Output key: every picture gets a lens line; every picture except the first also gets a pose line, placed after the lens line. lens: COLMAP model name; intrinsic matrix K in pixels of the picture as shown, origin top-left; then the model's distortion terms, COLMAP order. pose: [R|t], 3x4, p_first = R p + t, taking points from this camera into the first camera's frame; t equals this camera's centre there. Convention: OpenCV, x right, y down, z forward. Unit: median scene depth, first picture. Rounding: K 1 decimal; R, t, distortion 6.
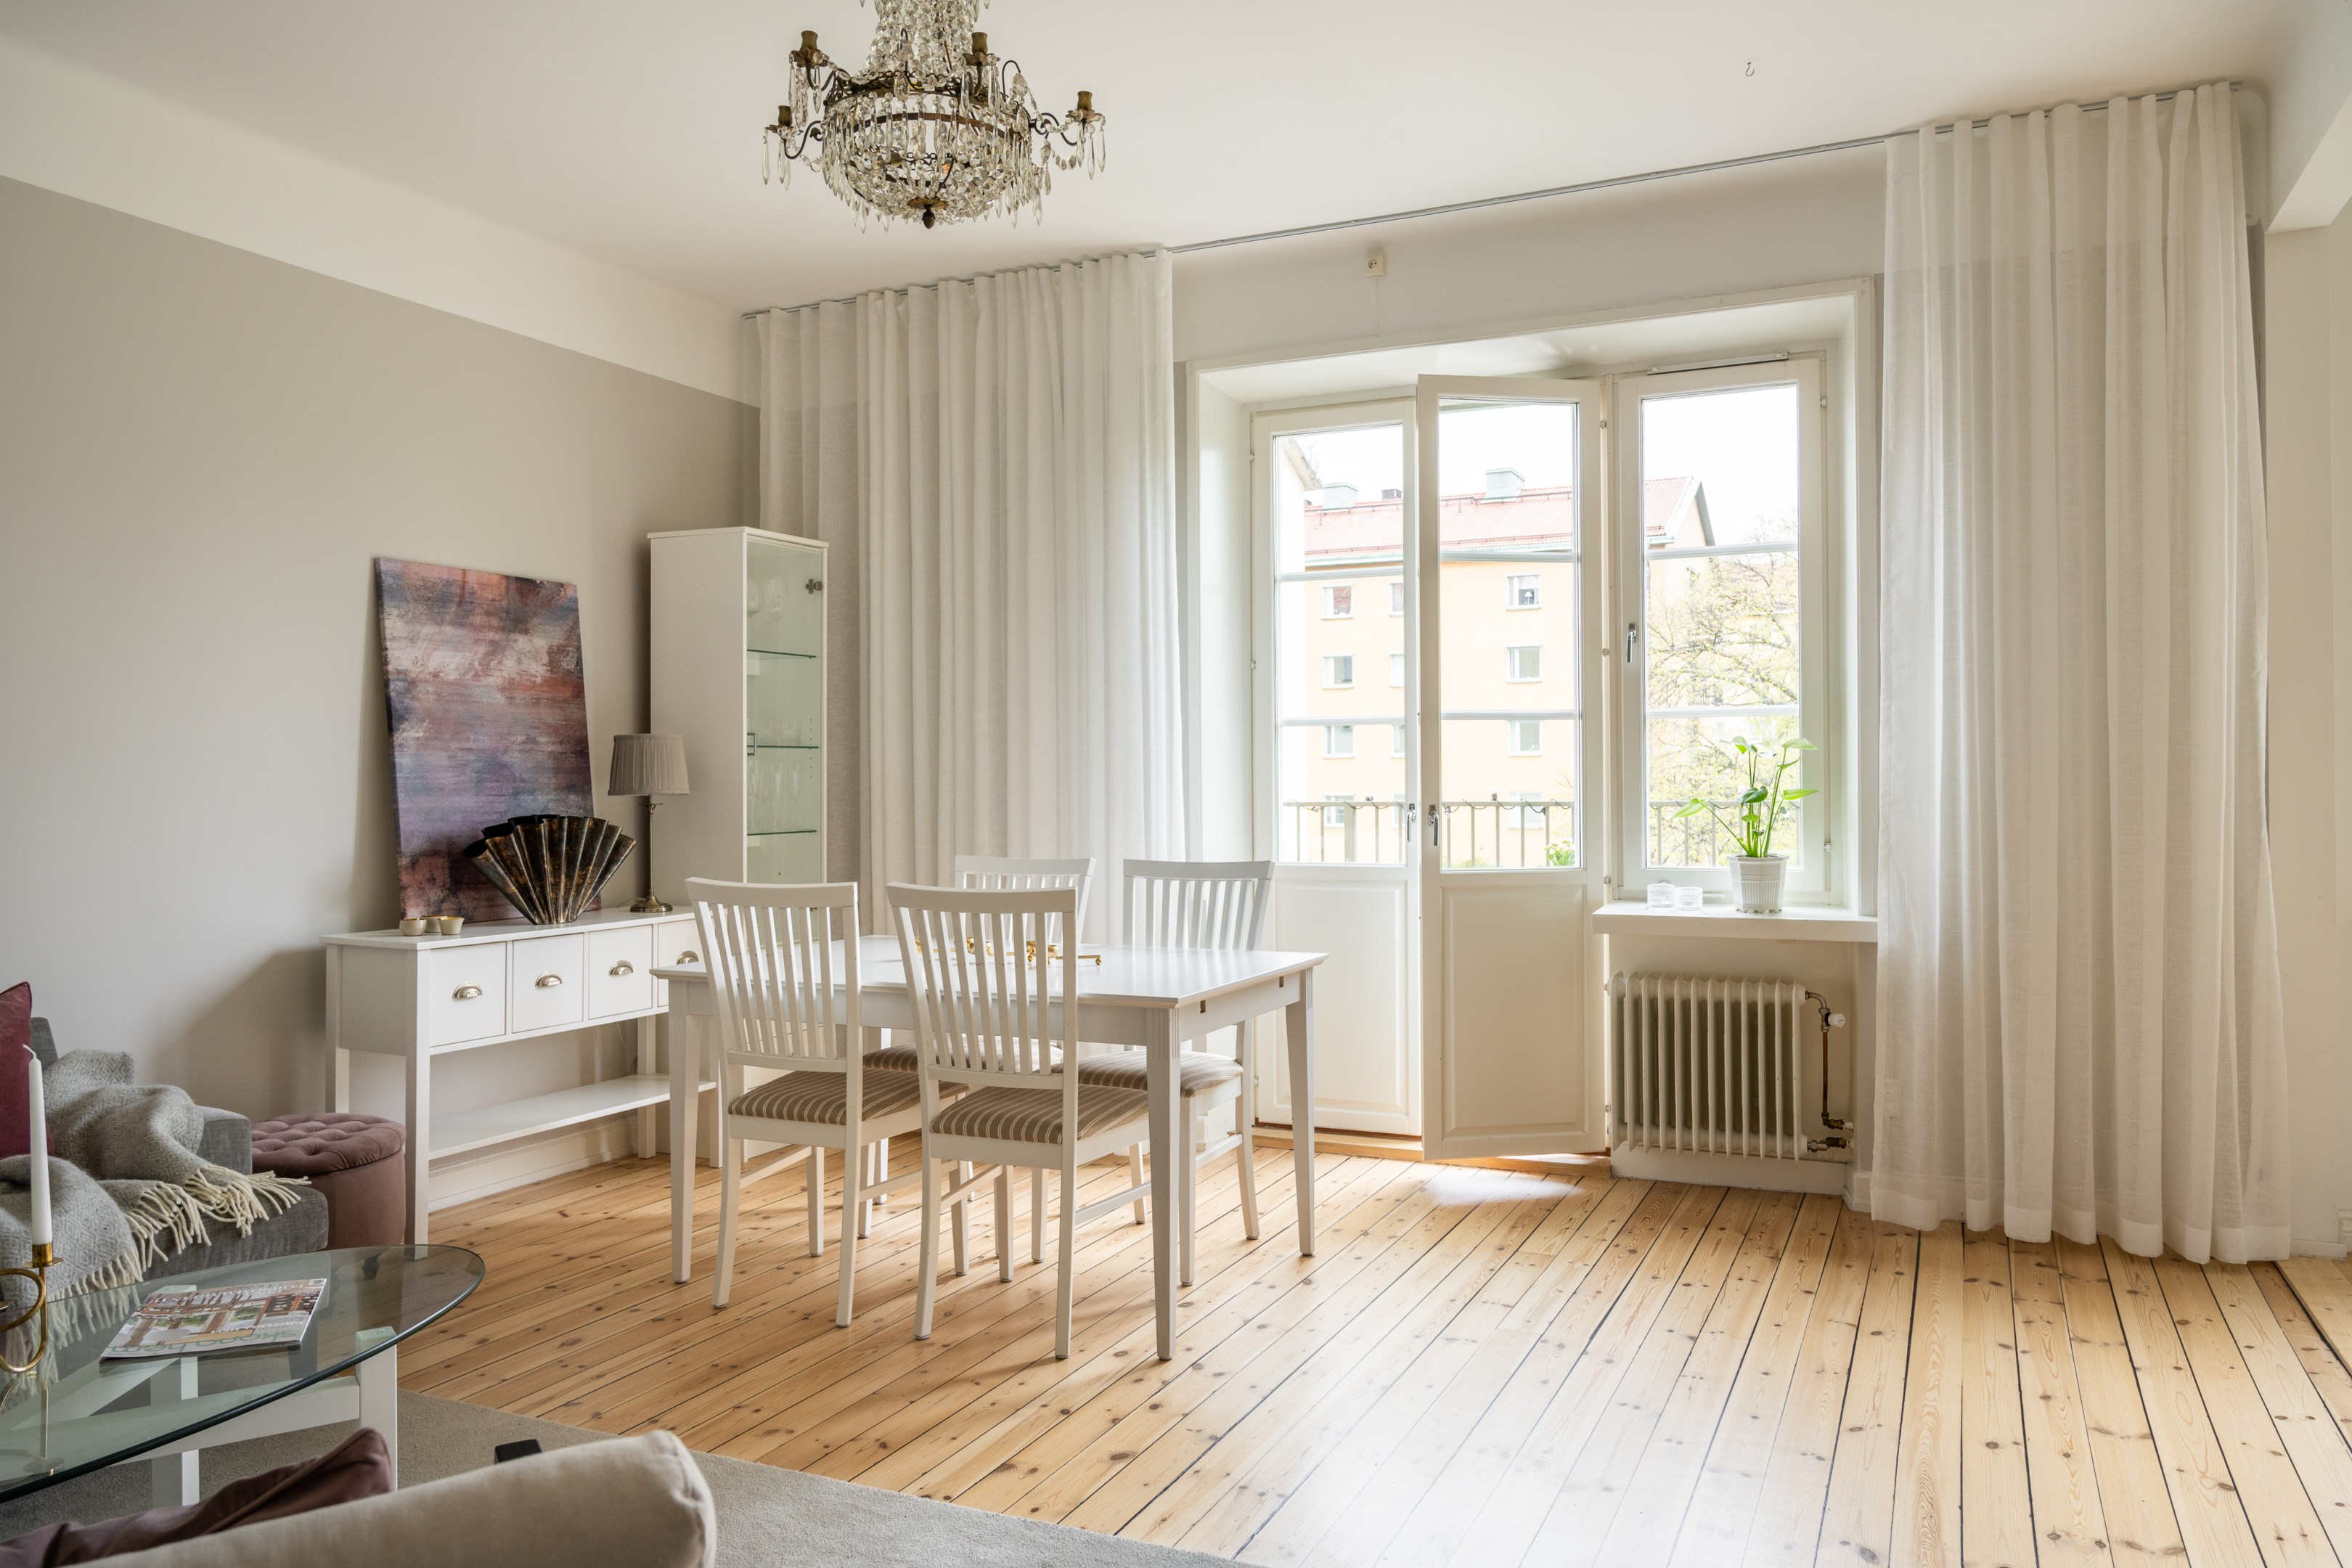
lens RADIAL K [[1709.3, 0, 1187.2], [0, 1709.3, 782.4], [0, 0, 1]] dist [-0.001974, -0.003481]
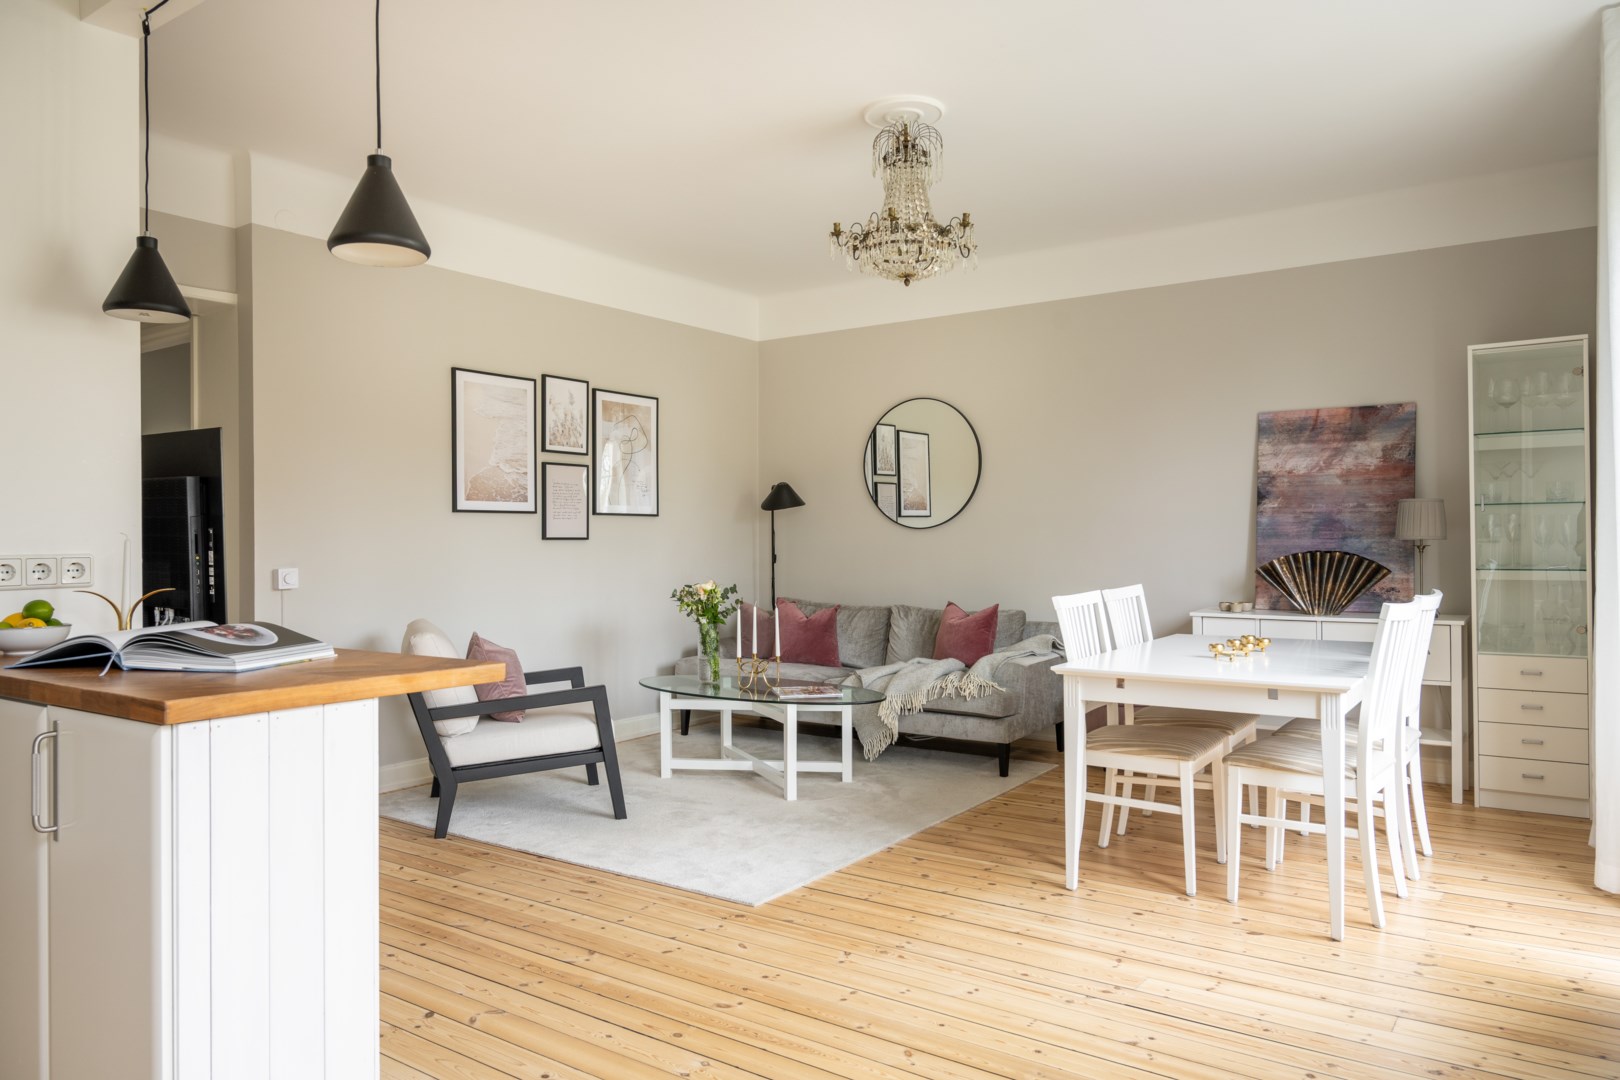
lens RADIAL K [[1076.2, 0, 783.8], [0, 1076.2, 534.7], [0, 0, 1]] dist [-0.001008, -0.000393]
pose [[-0.212771, 0.006390, -0.977081, 0.772621], [0.007692, 0.999959, 0.004864, -0.006030], [0.977072, -0.006481, -0.212811, 0.703991]]
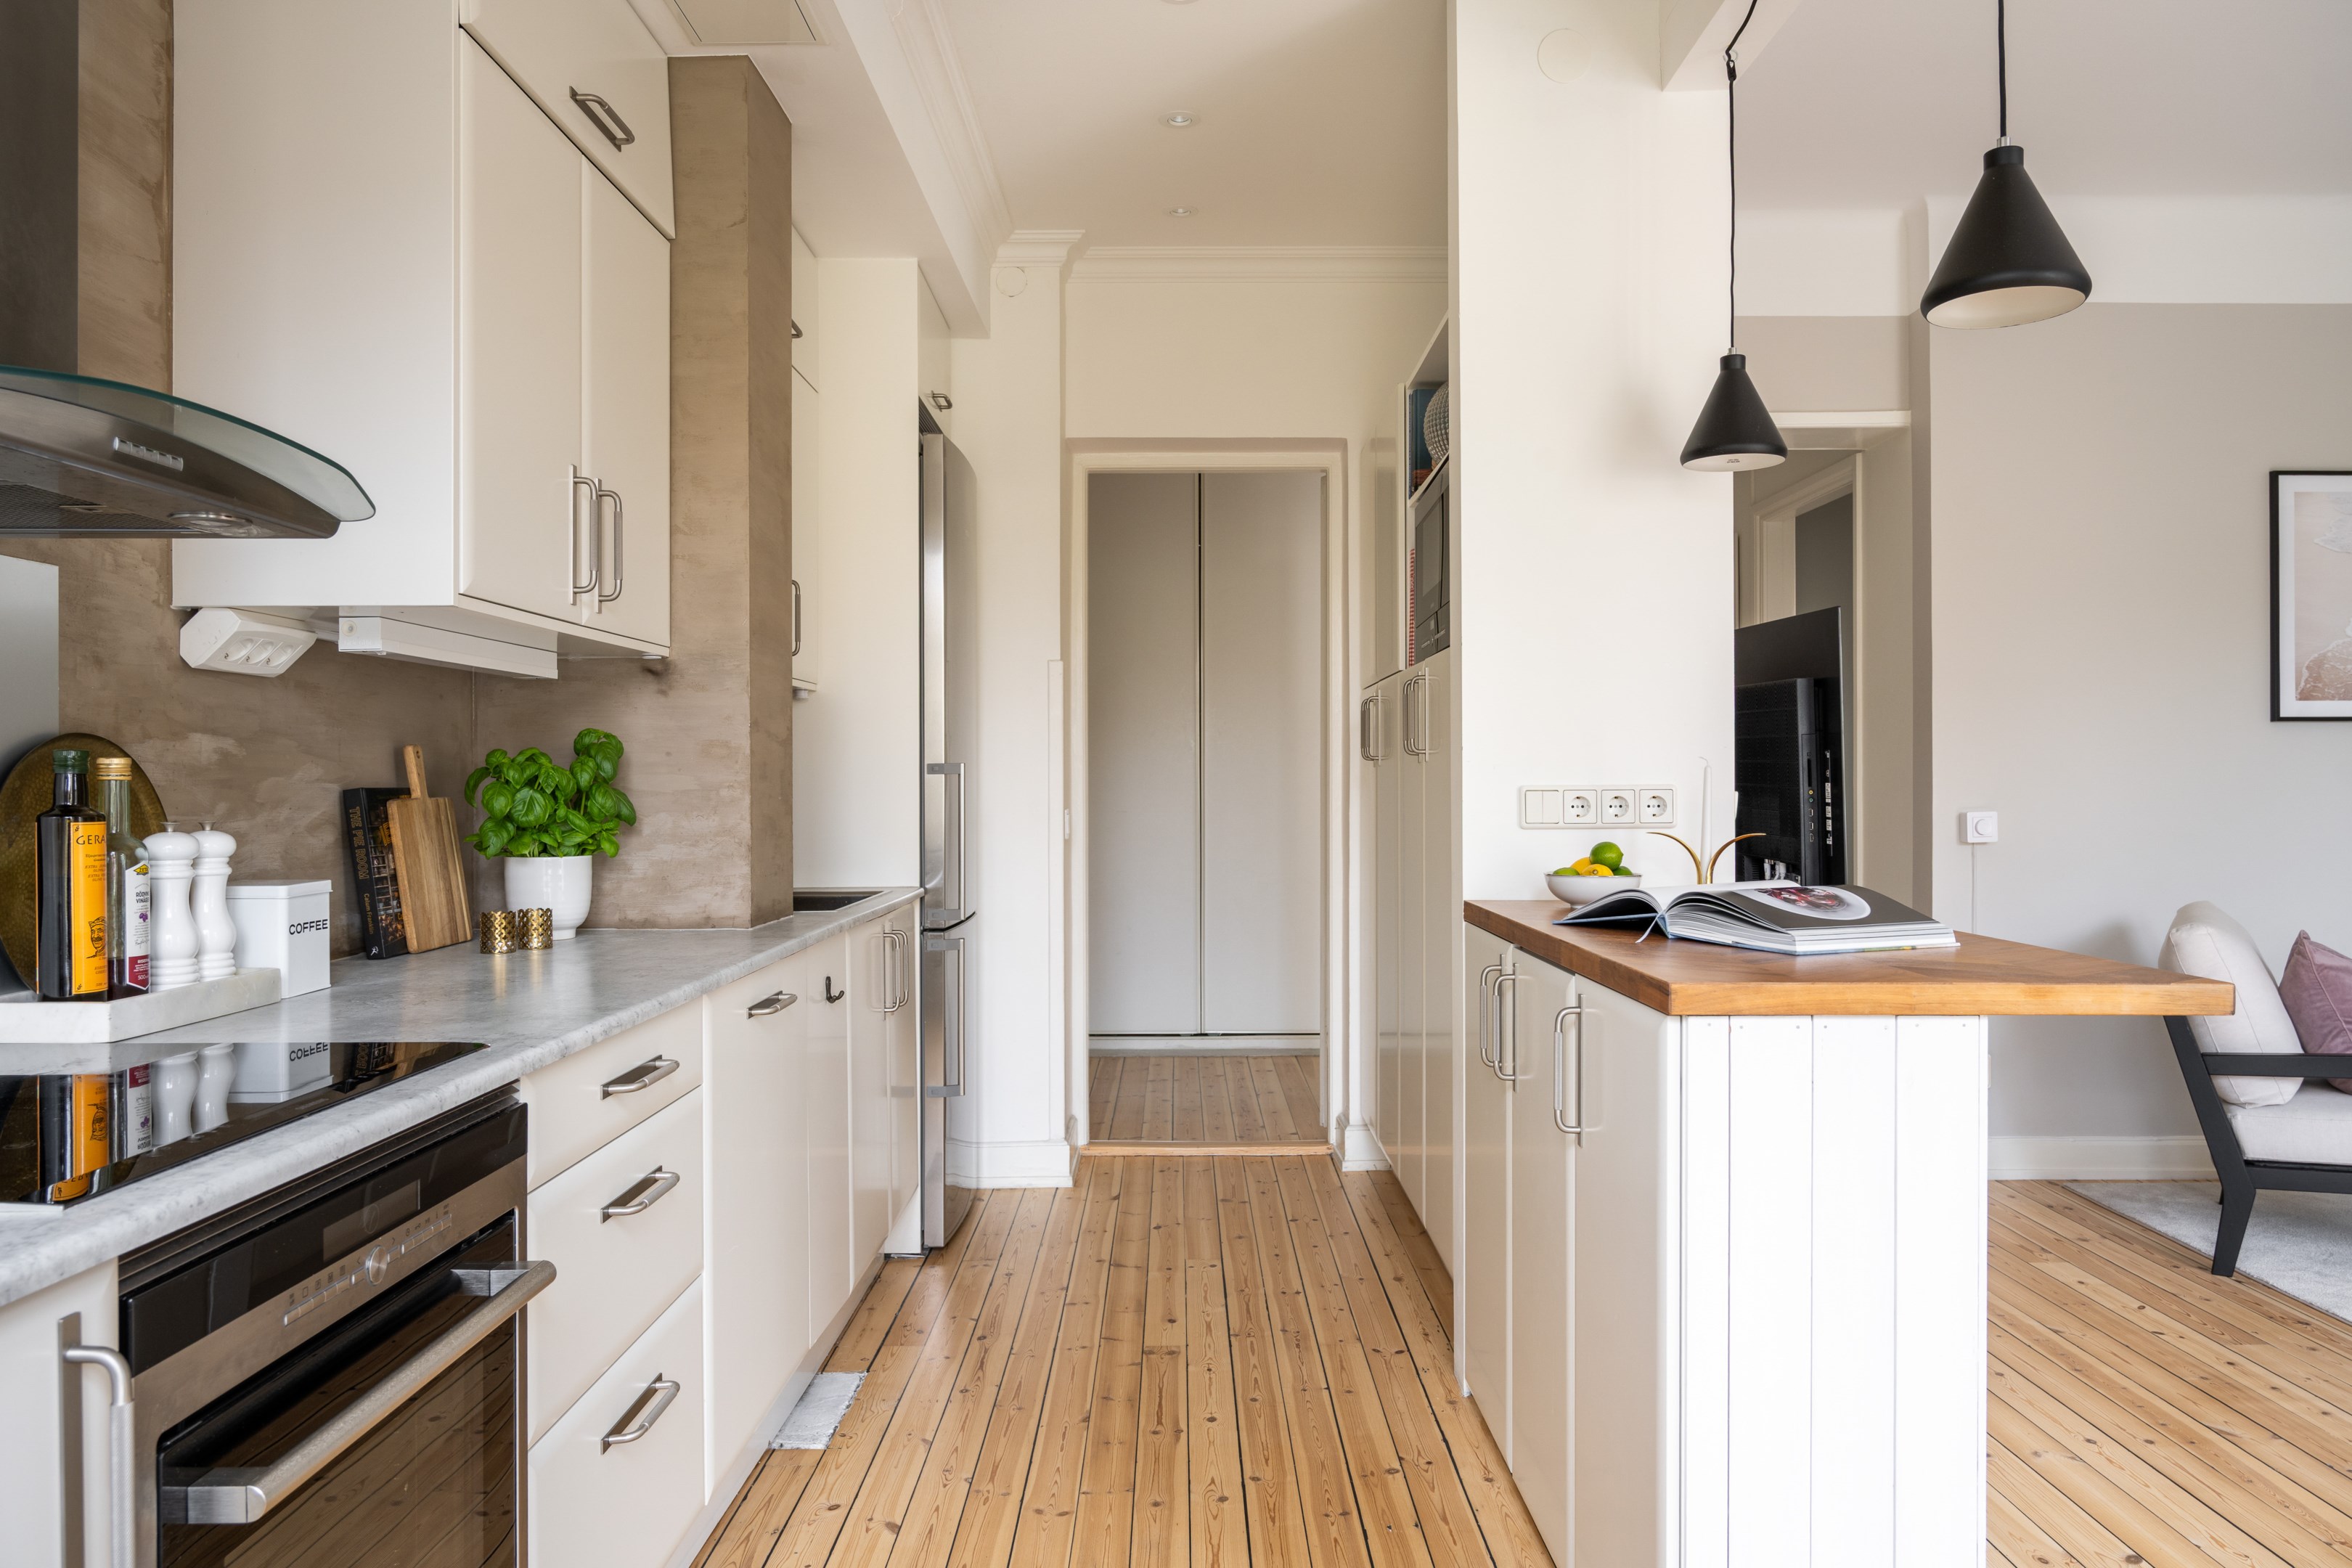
lens RADIAL K [[1589.1, 0, 1217.6], [0, 1589.1, 776.4], [0, 0, 1]] dist [-0.001542, -0.000624]
pose [[-0.909393, 0.010596, -0.415803, 0.725123], [0.009861, 0.999944, 0.003916, -0.003413], [0.415821, -0.000539, -0.909446, 0.737141]]
